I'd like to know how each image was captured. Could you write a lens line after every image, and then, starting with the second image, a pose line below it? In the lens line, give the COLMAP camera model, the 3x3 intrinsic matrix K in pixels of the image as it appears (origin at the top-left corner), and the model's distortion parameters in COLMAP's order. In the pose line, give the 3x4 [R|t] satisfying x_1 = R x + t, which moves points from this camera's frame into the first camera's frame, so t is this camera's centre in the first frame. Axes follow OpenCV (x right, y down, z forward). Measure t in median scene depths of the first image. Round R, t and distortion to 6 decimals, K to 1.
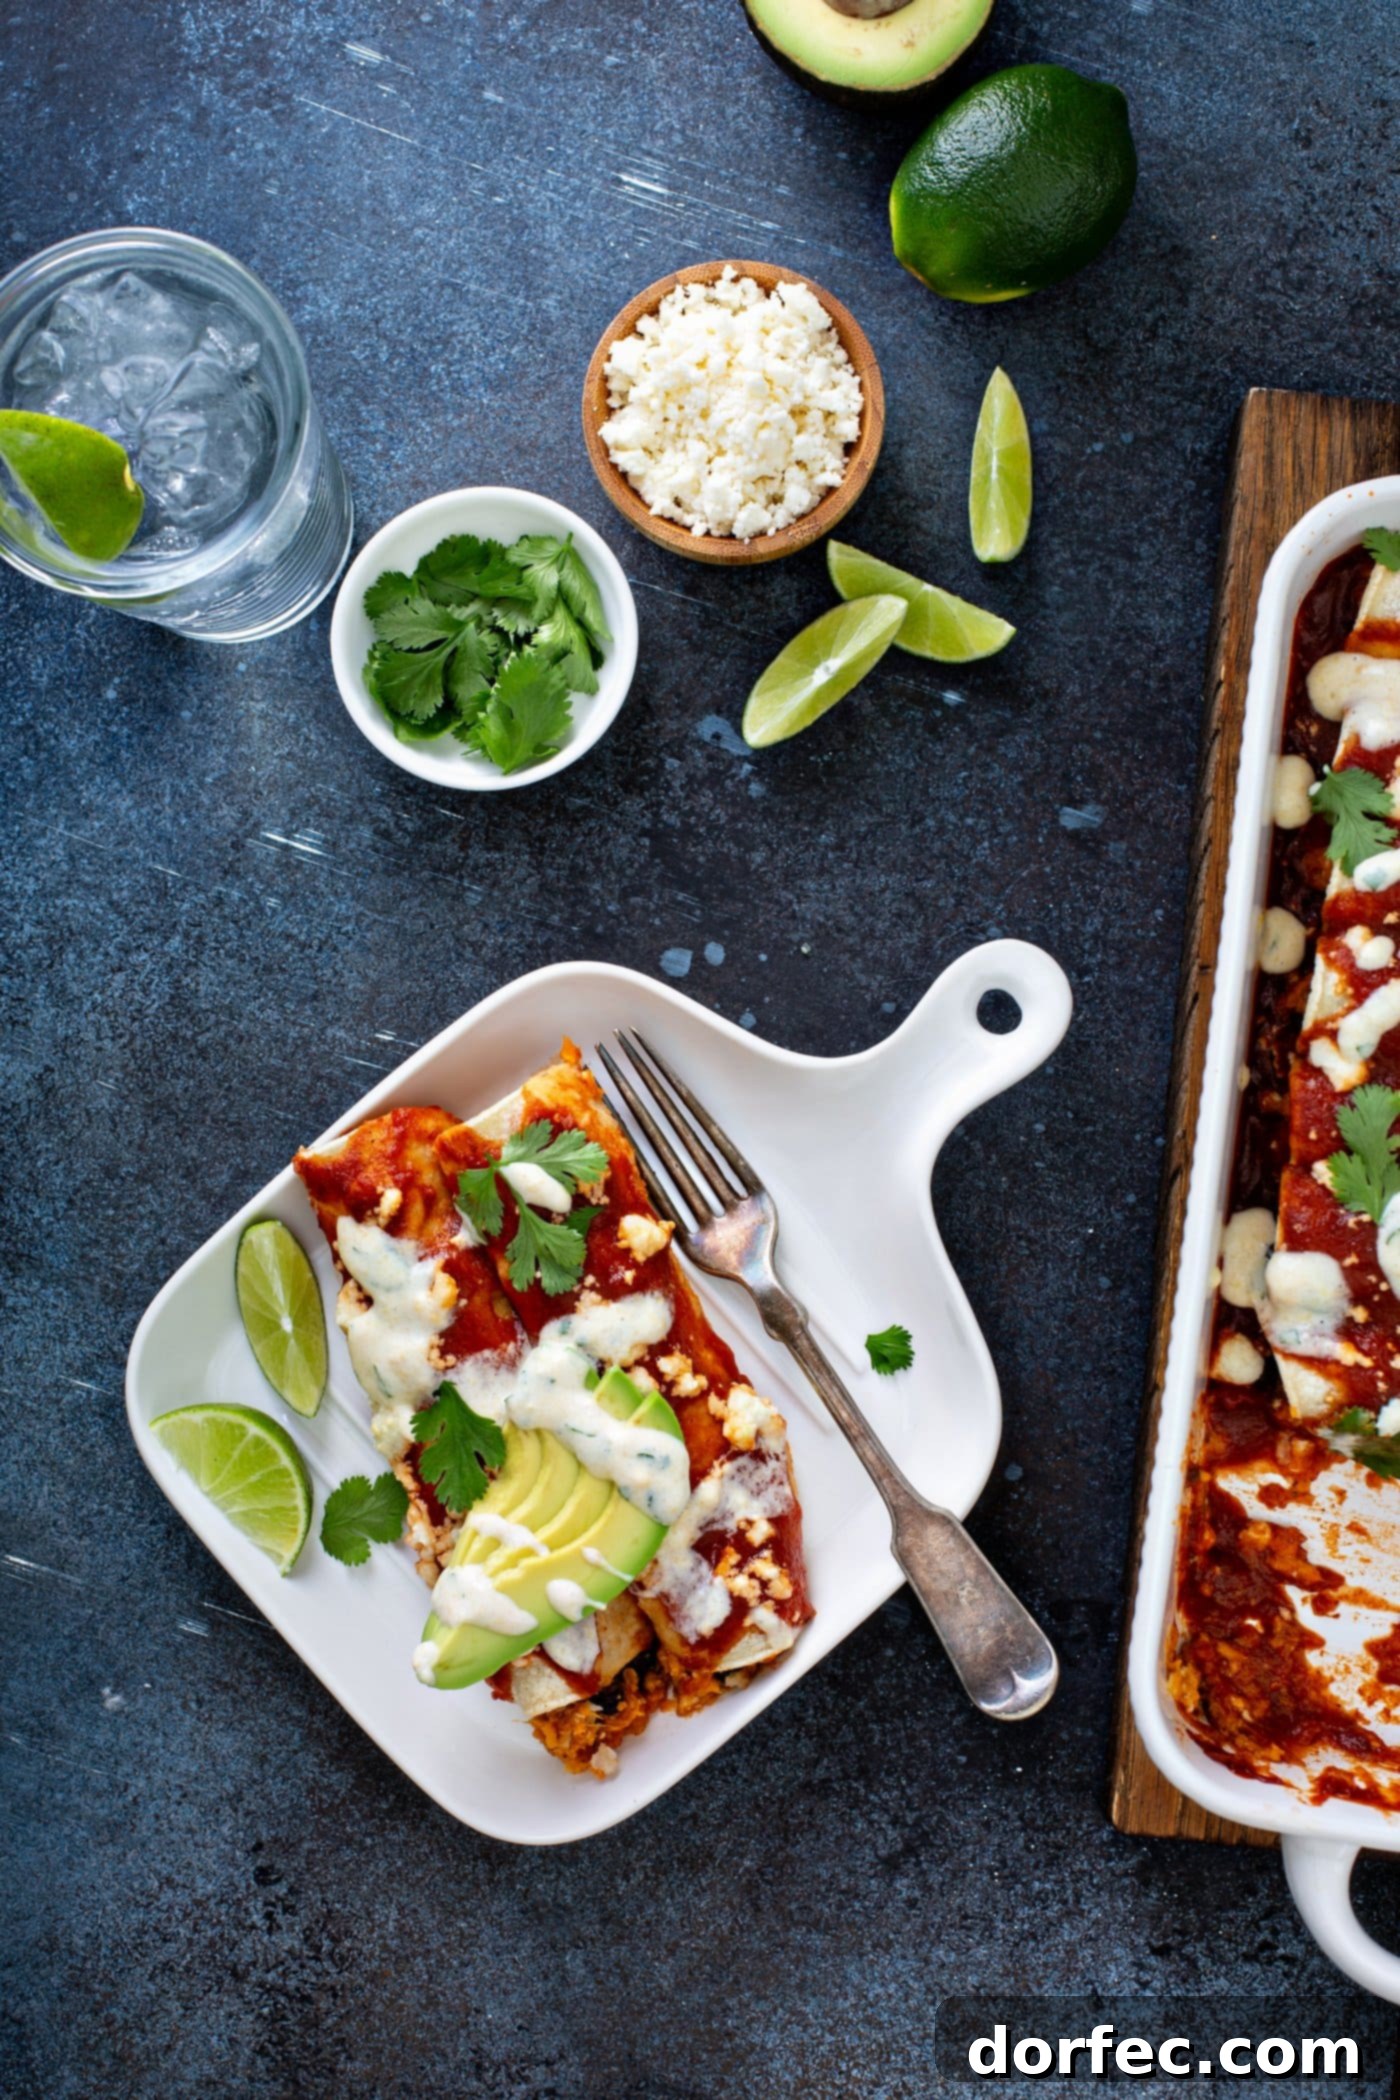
lens RADIAL K [[3254.1, 0, 689.6], [0, 3254.1, 1045.8], [0, 0, 1]] dist [-0.183105, 0.000000]
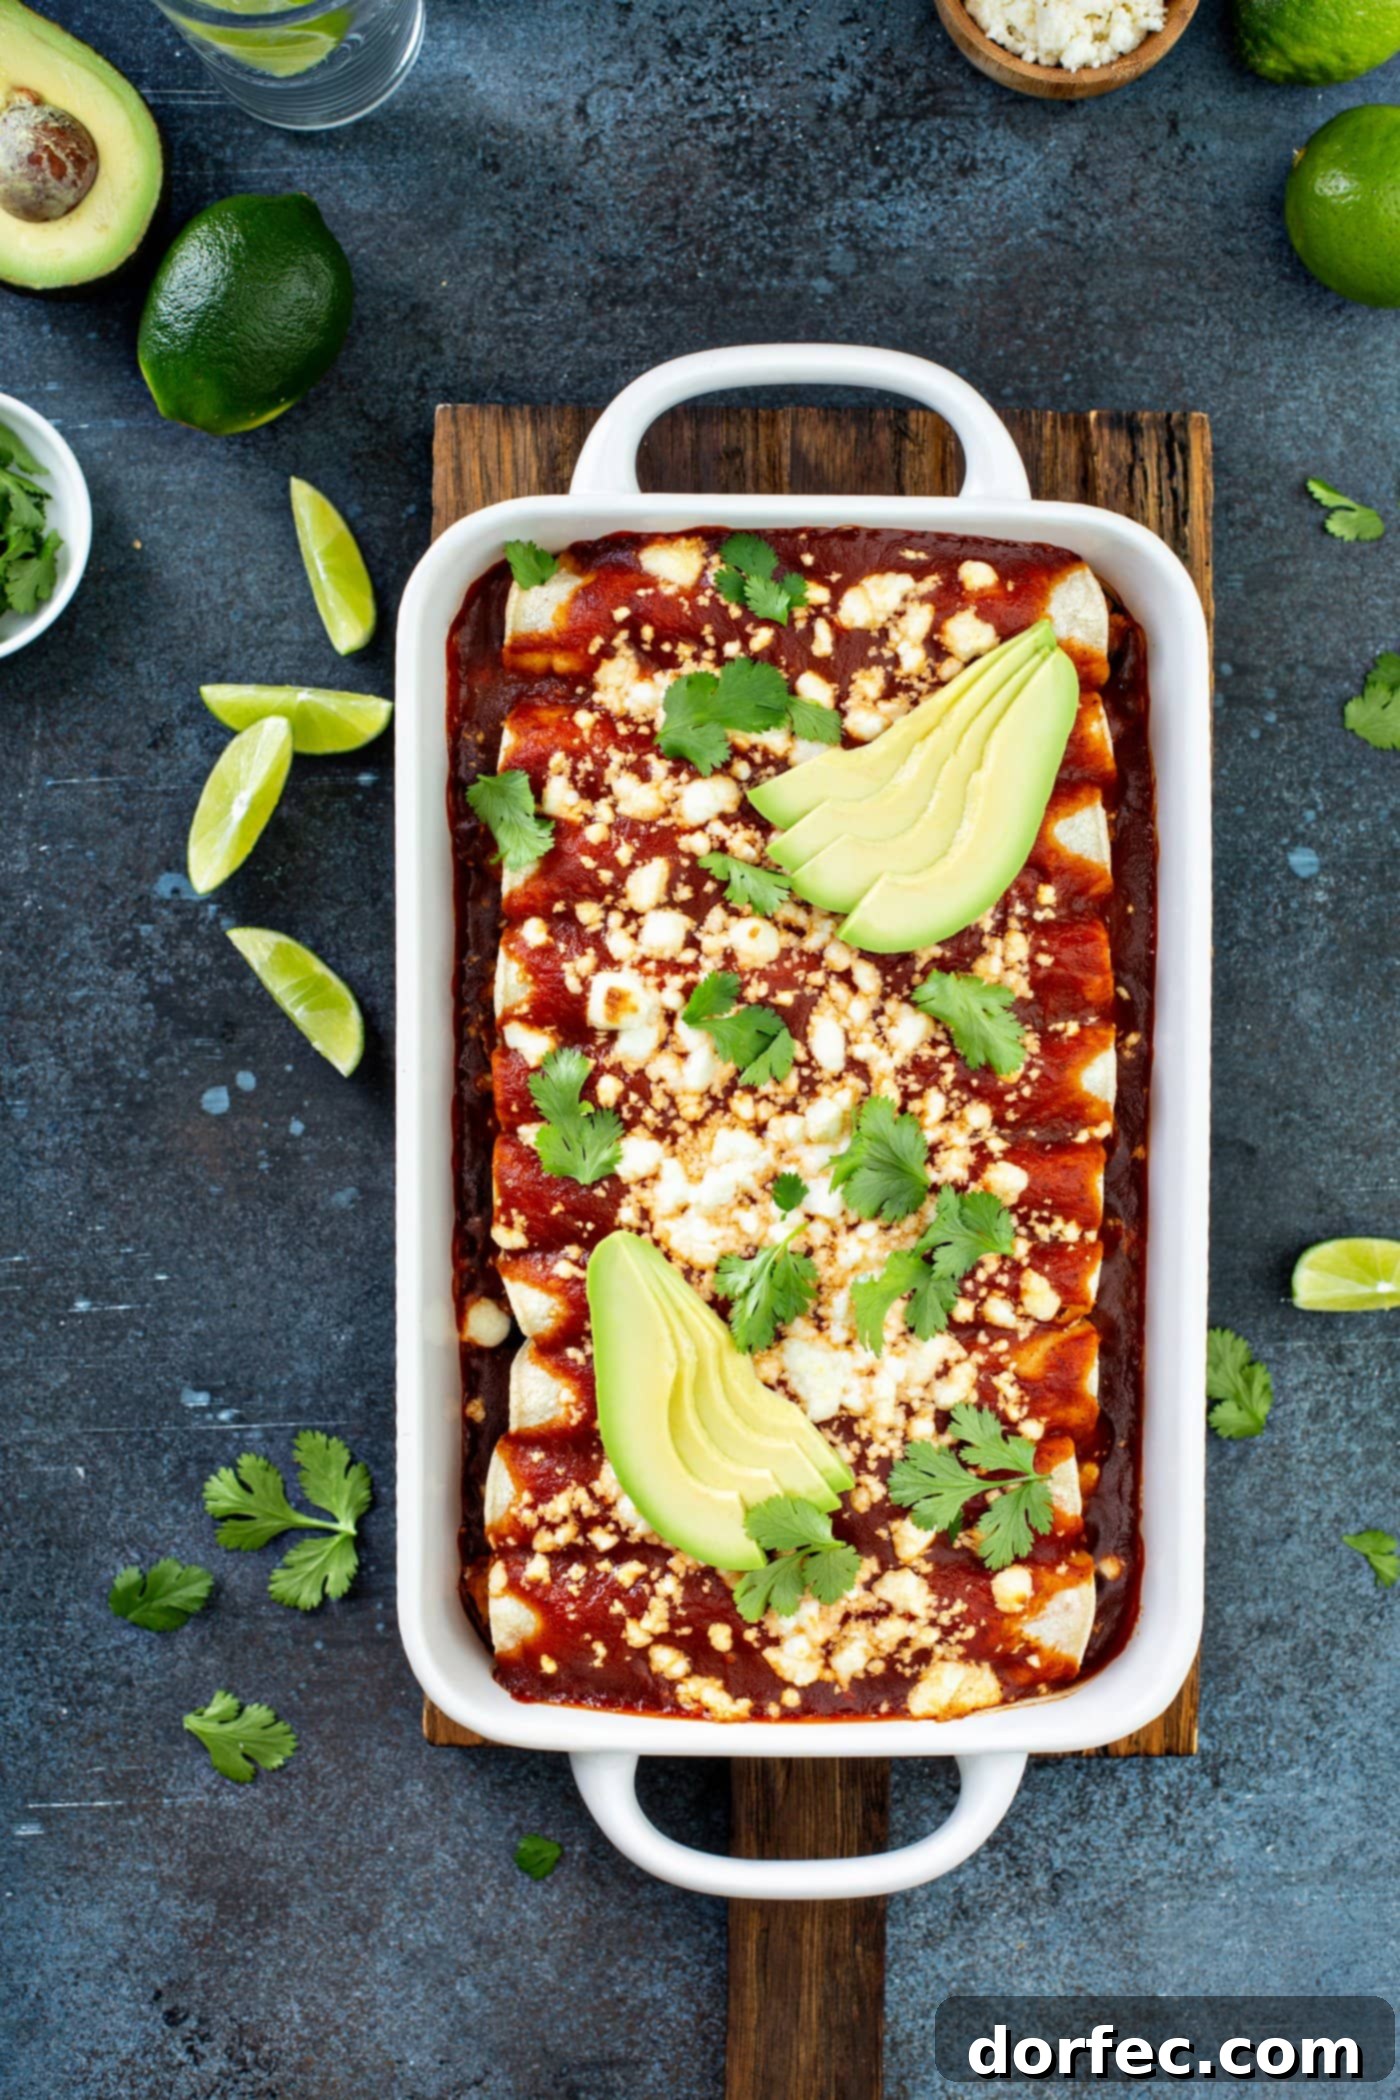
lens RADIAL K [[3254.1, 0, 701.2], [0, 3254.1, 1057.7], [0, 0, 1]] dist [-0.183105, 0.000000]
pose [[0.931971, -0.359535, 0.046533, 0.102064], [0.357265, 0.932633, 0.050580, -0.036180], [-0.061583, -0.030515, 0.997635, -0.082320]]
